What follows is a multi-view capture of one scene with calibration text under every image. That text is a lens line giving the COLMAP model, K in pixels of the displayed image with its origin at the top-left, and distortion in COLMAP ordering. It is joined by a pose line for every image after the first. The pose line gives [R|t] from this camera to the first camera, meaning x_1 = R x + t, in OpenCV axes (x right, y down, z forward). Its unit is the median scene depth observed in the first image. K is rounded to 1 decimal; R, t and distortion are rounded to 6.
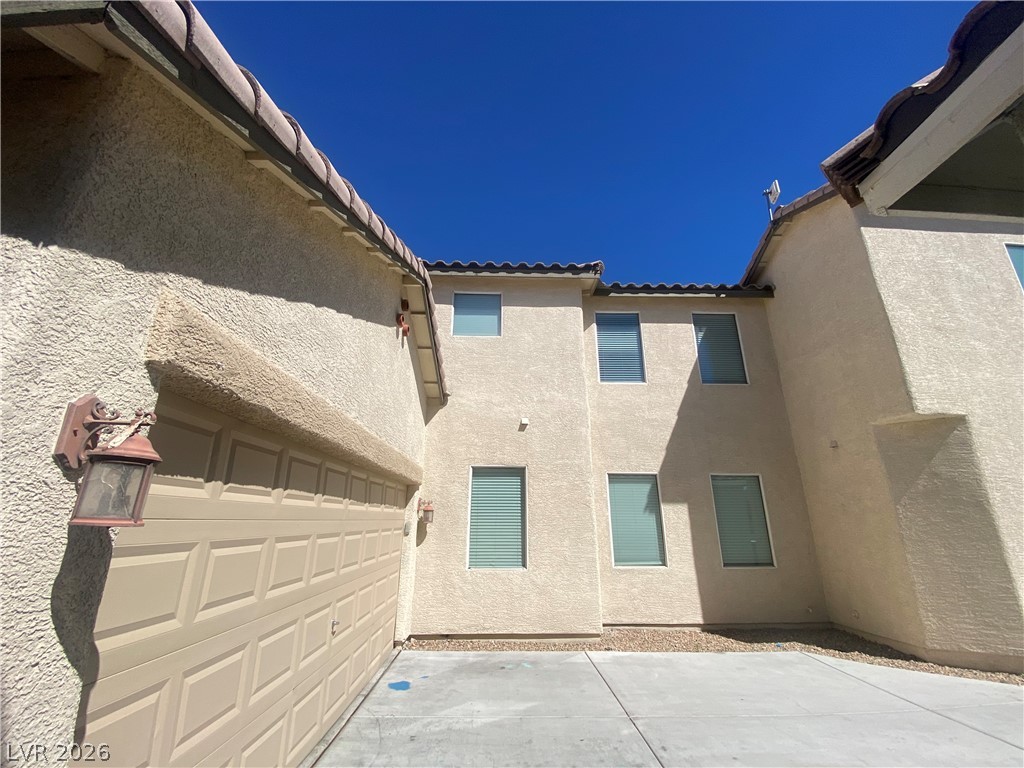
lens RADIAL K [[413.5, 0, 516.3], [0, 413.5, 385.3], [0, 0, 1]] dist [0.024103, -0.021967]
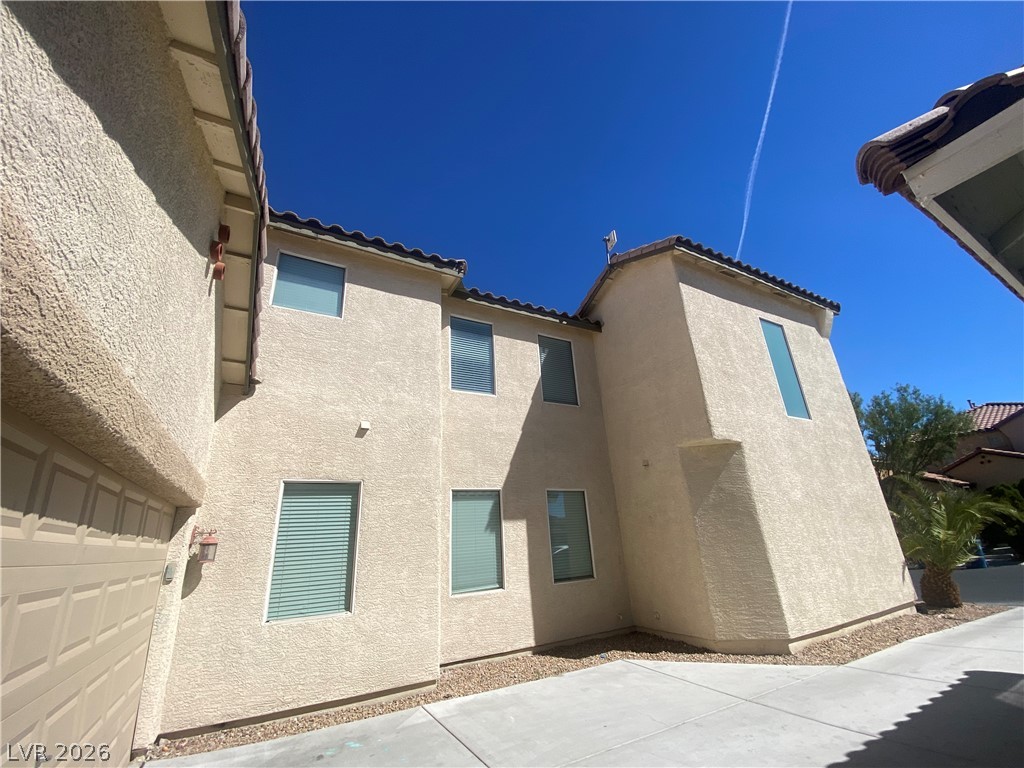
lens RADIAL K [[413.5, 0, 516.3], [0, 413.5, 385.3], [0, 0, 1]] dist [0.024103, -0.021967]
pose [[0.887724, 0.112018, 0.446541, -0.098086], [-0.088881, 0.993400, -0.072506, 0.046342], [-0.451715, 0.024676, 0.891821, 0.149320]]
